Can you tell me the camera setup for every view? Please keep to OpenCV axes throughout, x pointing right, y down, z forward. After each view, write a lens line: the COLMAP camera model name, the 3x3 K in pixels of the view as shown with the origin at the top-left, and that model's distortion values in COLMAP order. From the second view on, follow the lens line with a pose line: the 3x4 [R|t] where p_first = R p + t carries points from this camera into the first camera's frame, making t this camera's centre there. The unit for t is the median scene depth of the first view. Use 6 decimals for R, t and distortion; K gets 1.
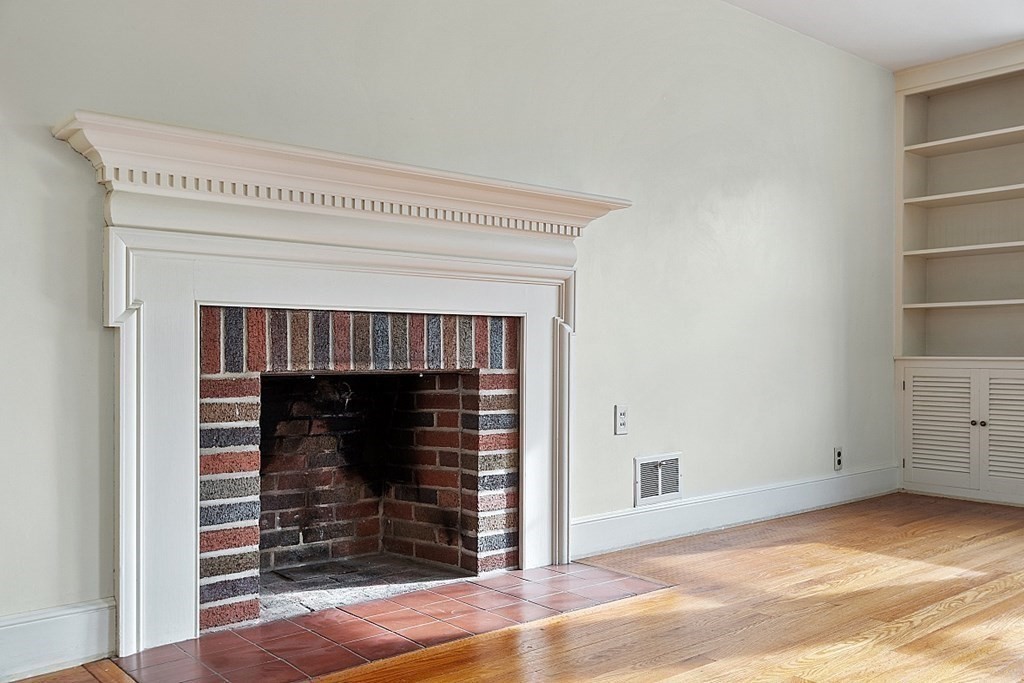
lens RADIAL K [[885.6, 0, 503.9], [0, 885.6, 350.1], [0, 0, 1]] dist [0.017469, -0.005437]
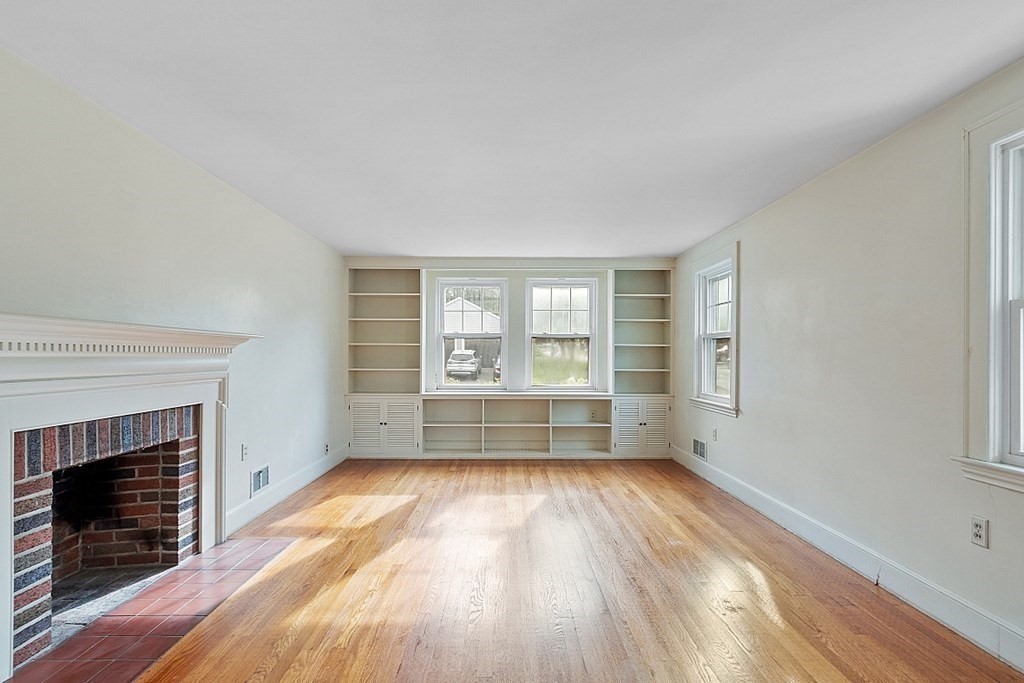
lens RADIAL K [[501.7, 0, 505.0], [0, 501.7, 349.1], [0, 0, 1]] dist [0.000267, -0.002553]
pose [[0.636297, 0.006764, 0.771415, -0.357705], [0.000245, 0.999960, -0.008970, -0.135093], [-0.771444, 0.005896, 0.636269, -0.062659]]
